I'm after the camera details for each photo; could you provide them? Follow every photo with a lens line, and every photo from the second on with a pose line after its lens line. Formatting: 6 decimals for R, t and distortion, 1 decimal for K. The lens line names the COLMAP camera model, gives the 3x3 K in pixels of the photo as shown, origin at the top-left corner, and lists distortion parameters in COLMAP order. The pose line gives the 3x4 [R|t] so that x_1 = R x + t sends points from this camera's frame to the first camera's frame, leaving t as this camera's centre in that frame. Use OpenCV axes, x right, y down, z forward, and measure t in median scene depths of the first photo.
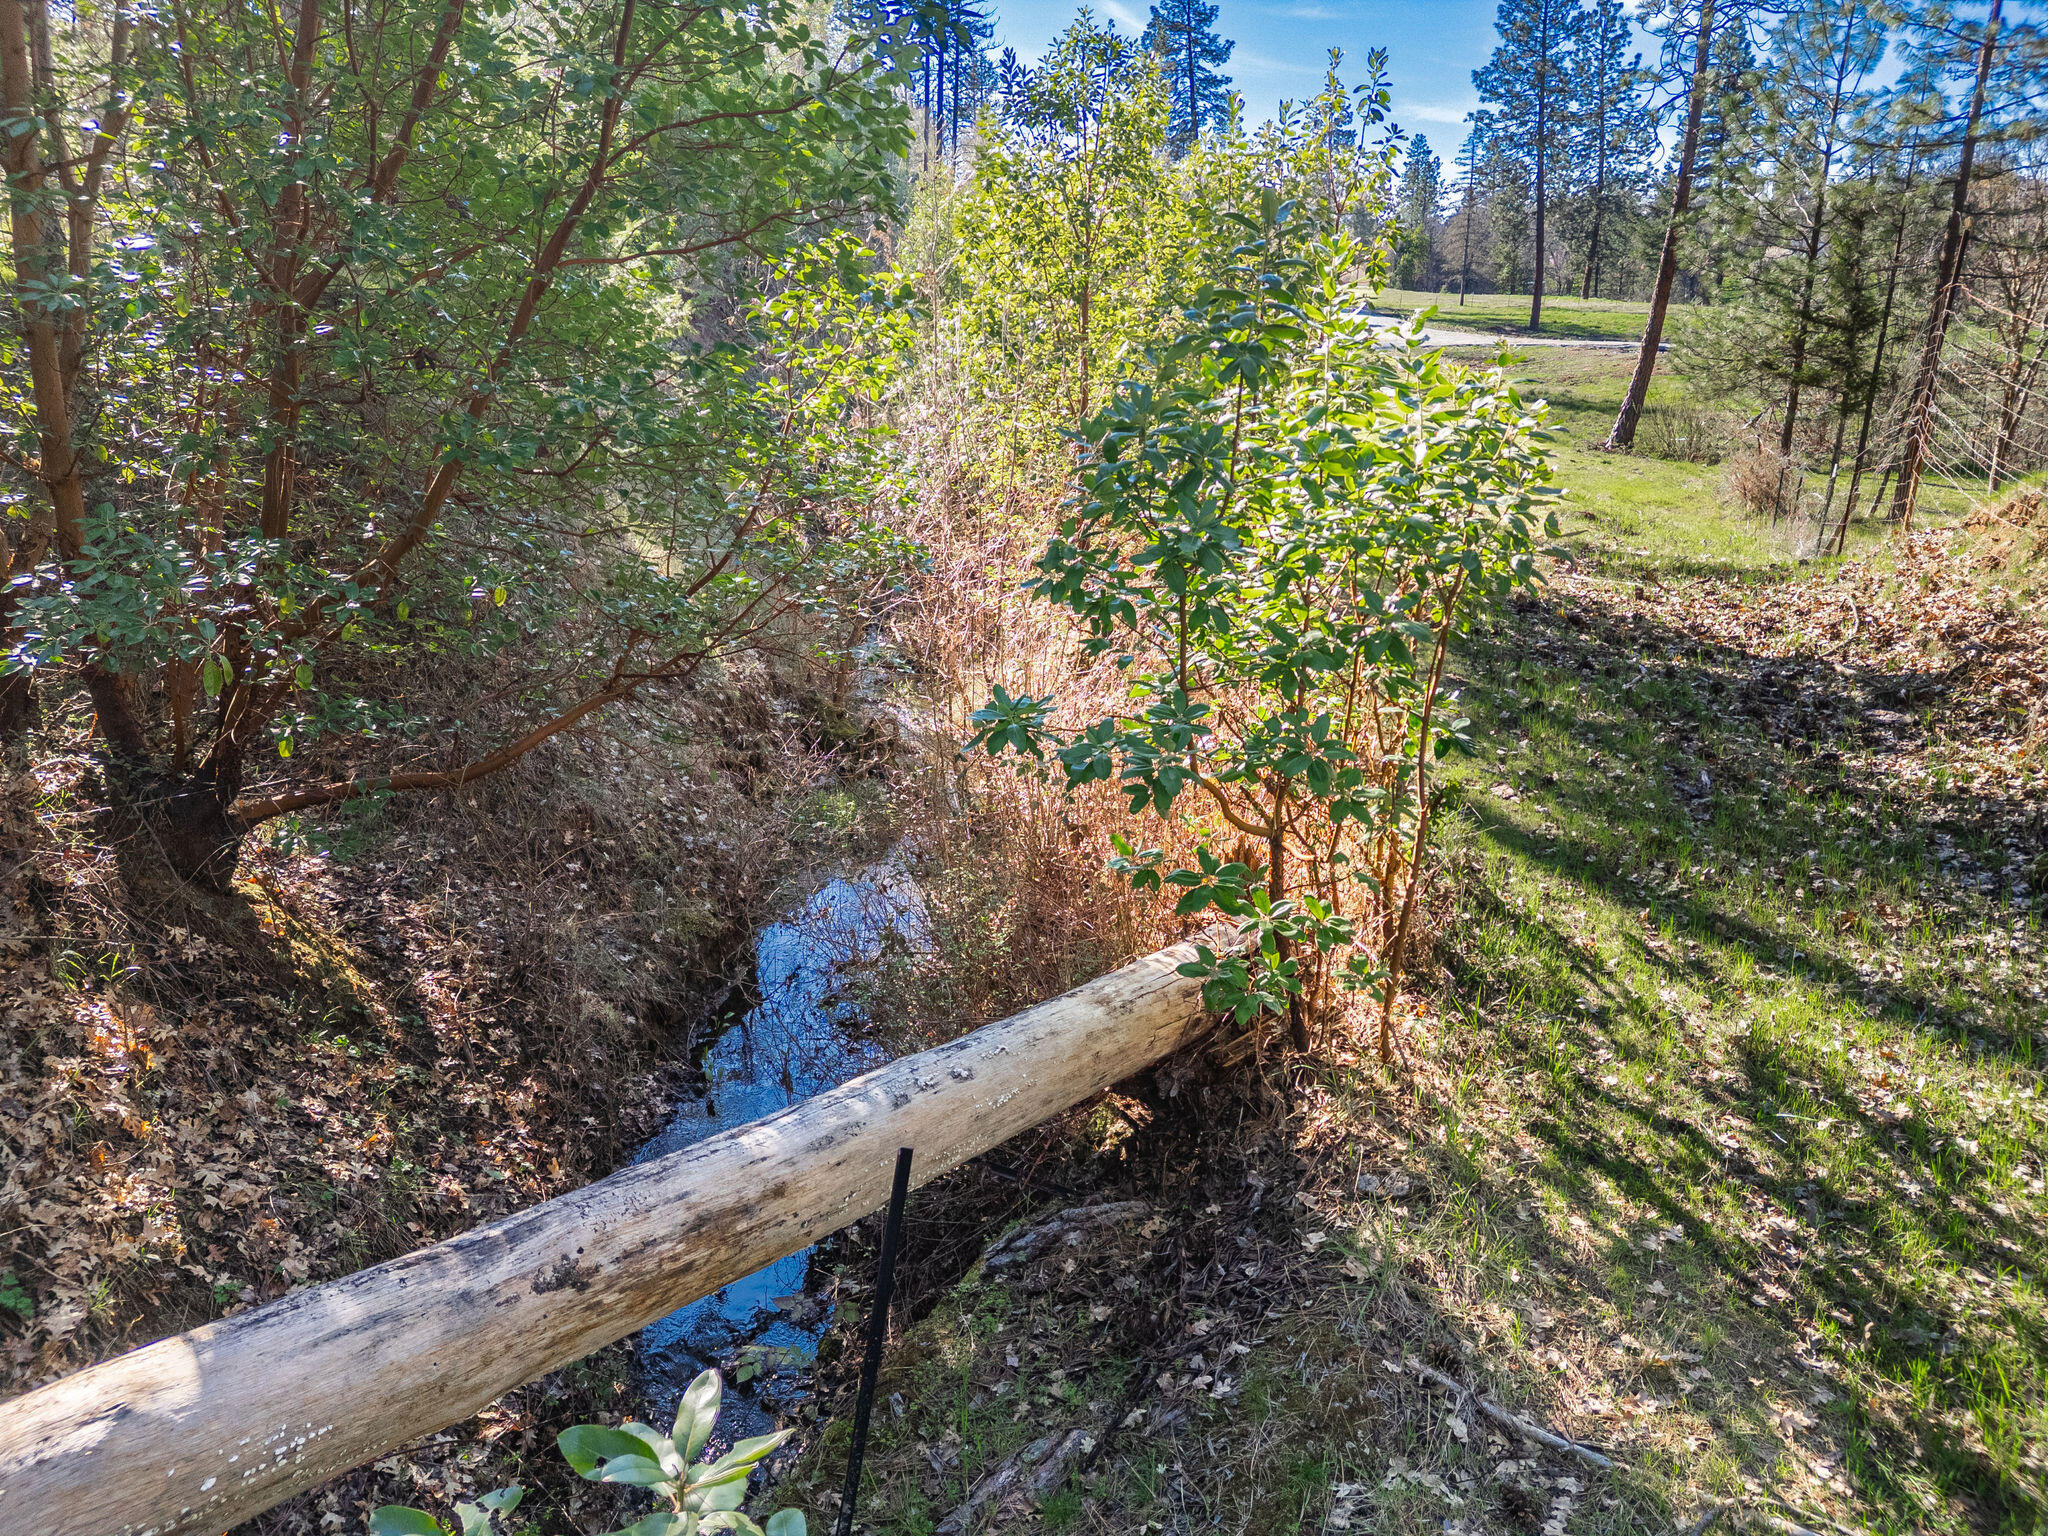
lens RADIAL K [[1436.3, 0, 1024.6], [0, 1436.3, 764.4], [0, 0, 1]] dist [0.068470, -0.061576]
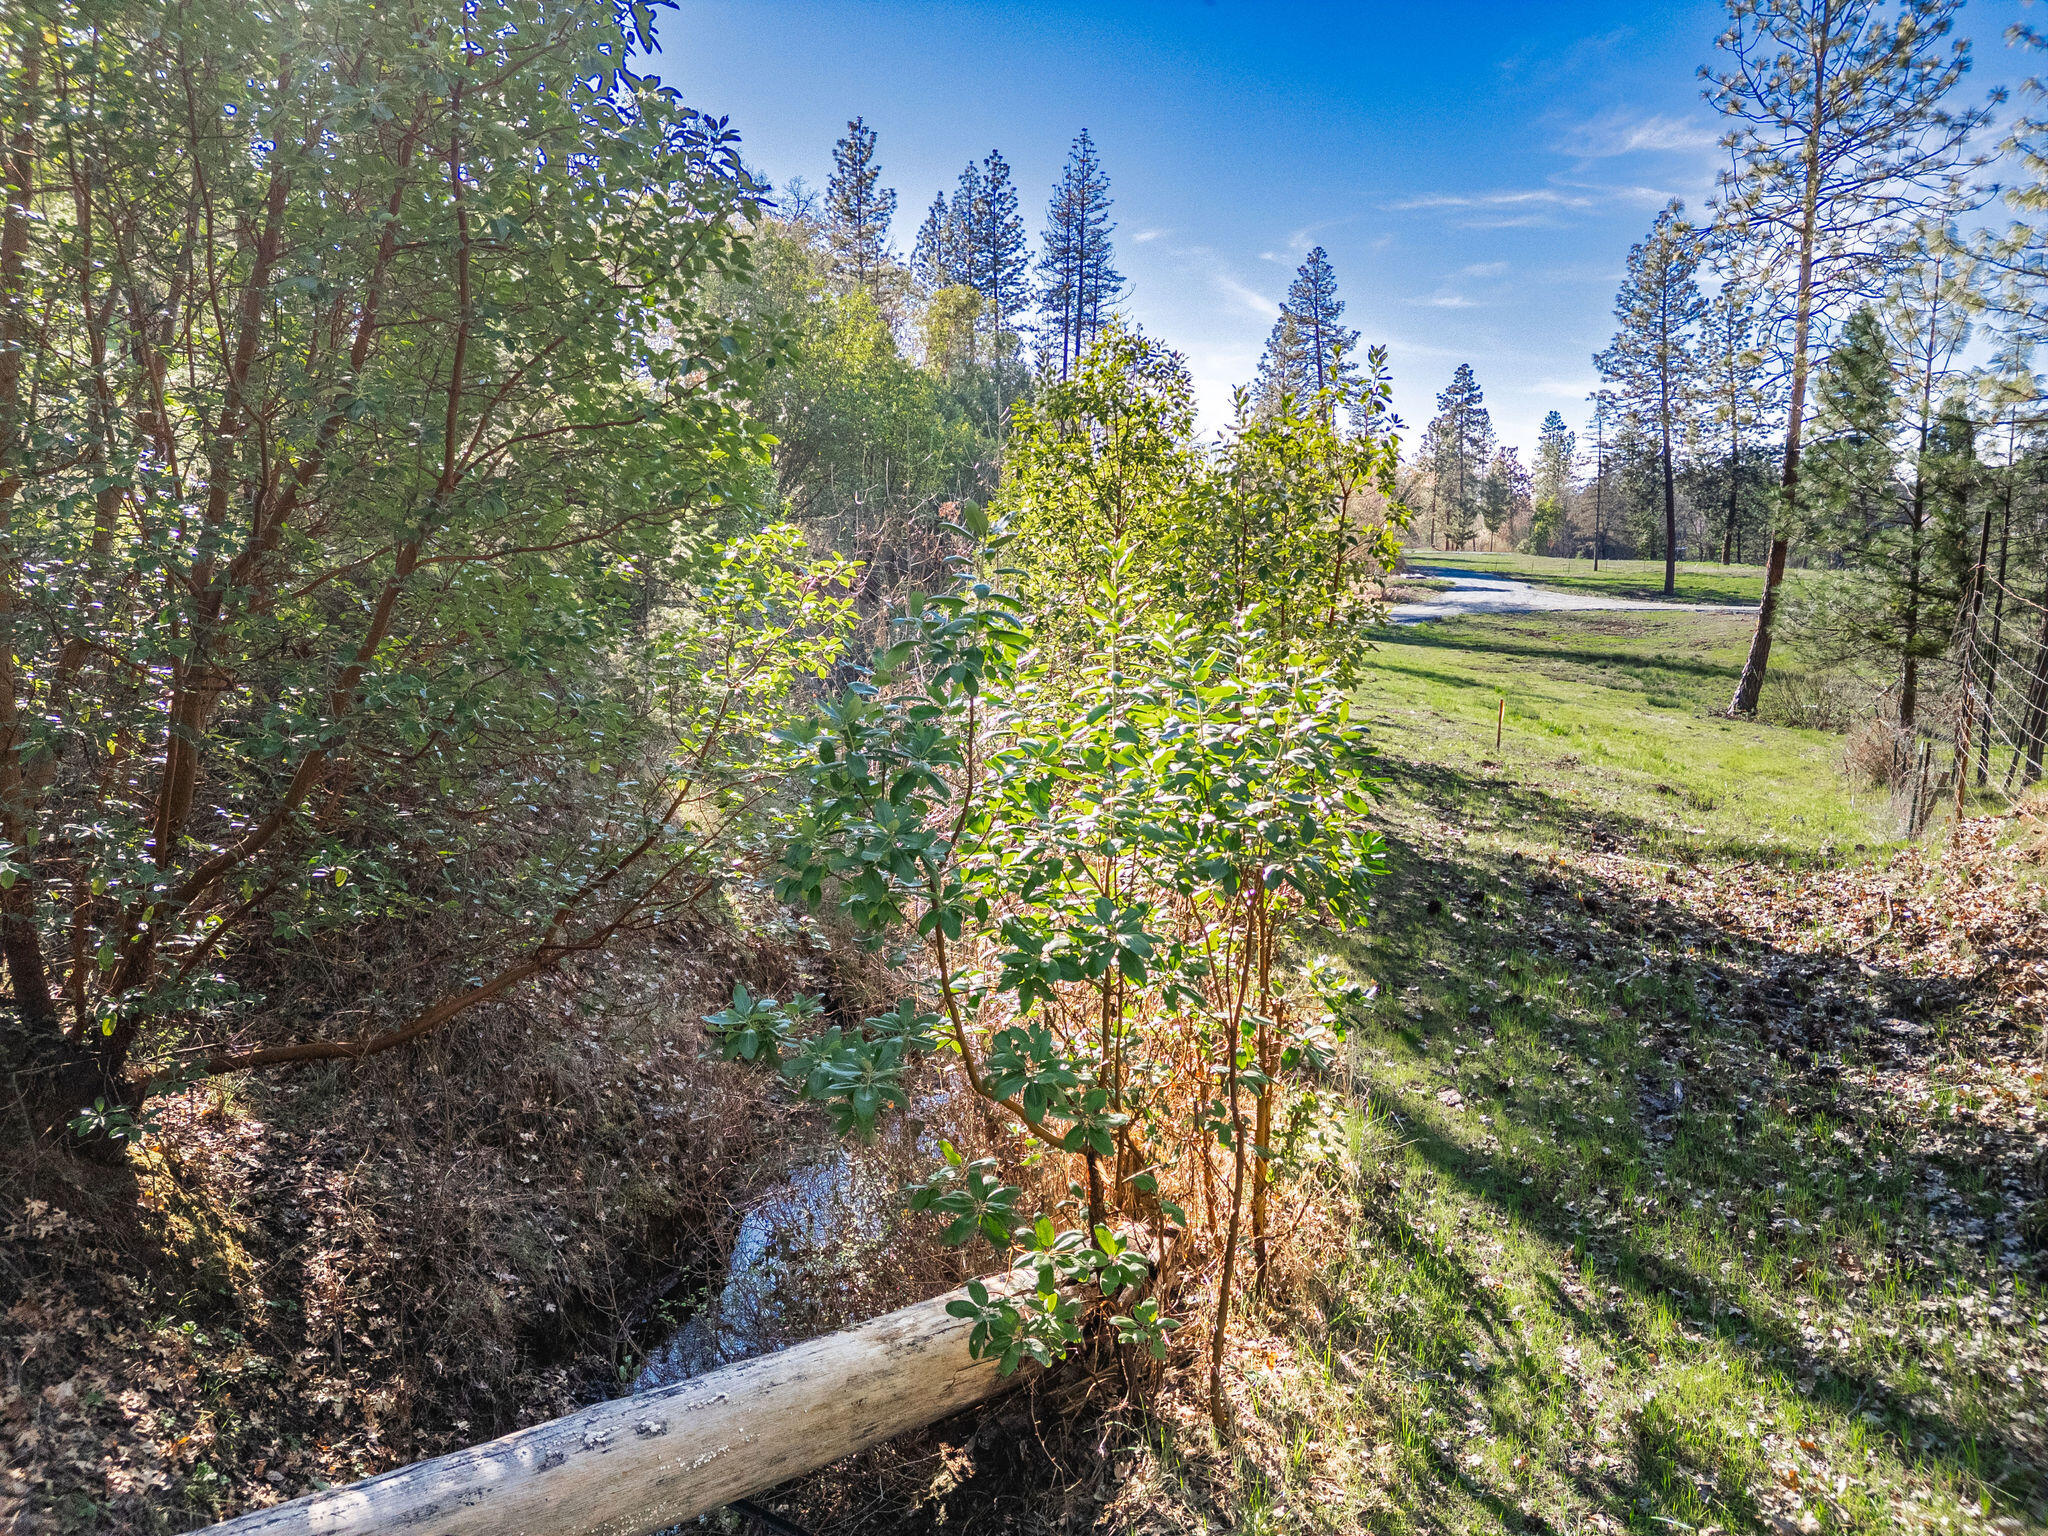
lens RADIAL K [[1436.3, 0, 1024.6], [0, 1436.3, 764.4], [0, 0, 1]] dist [0.068470, -0.061576]
pose [[0.994971, 0.012009, -0.099446, 0.137586], [-0.028958, 0.984880, -0.170801, -0.022636], [0.095891, 0.172822, 0.980274, 0.028874]]
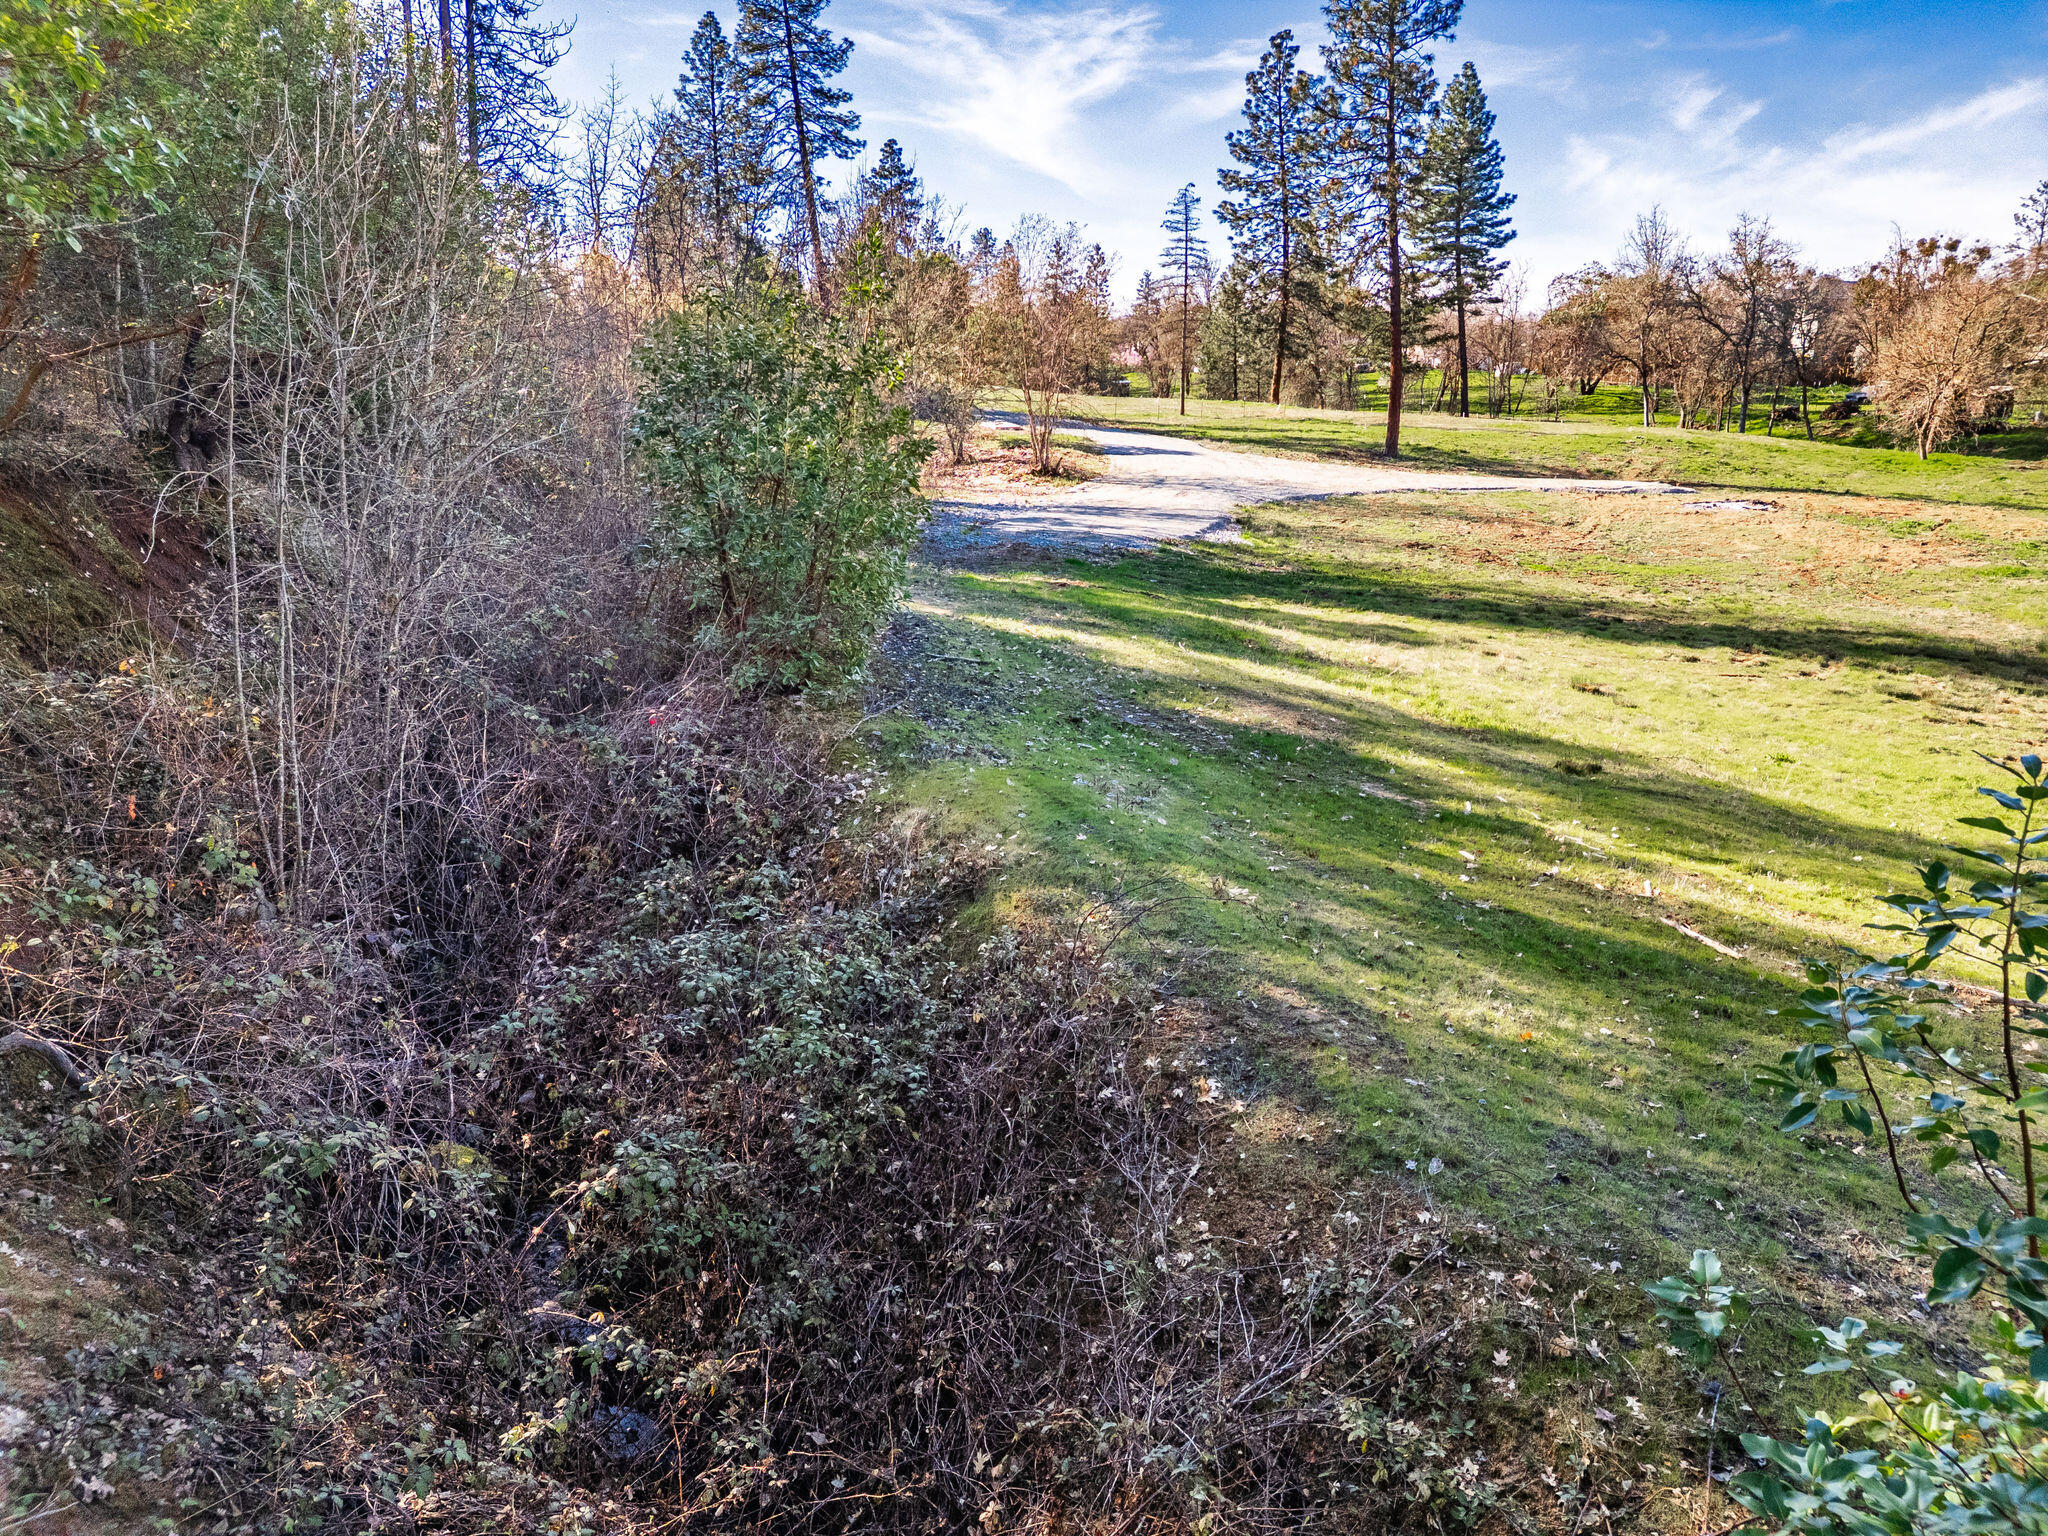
lens RADIAL K [[1436.3, 0, 1024.6], [0, 1436.3, 764.4], [0, 0, 1]] dist [0.068470, -0.061576]
pose [[0.934757, -0.085019, 0.344966, -0.675146], [0.104036, 0.993887, -0.036958, -1.614896], [-0.339715, 0.070436, 0.937887, 4.675876]]
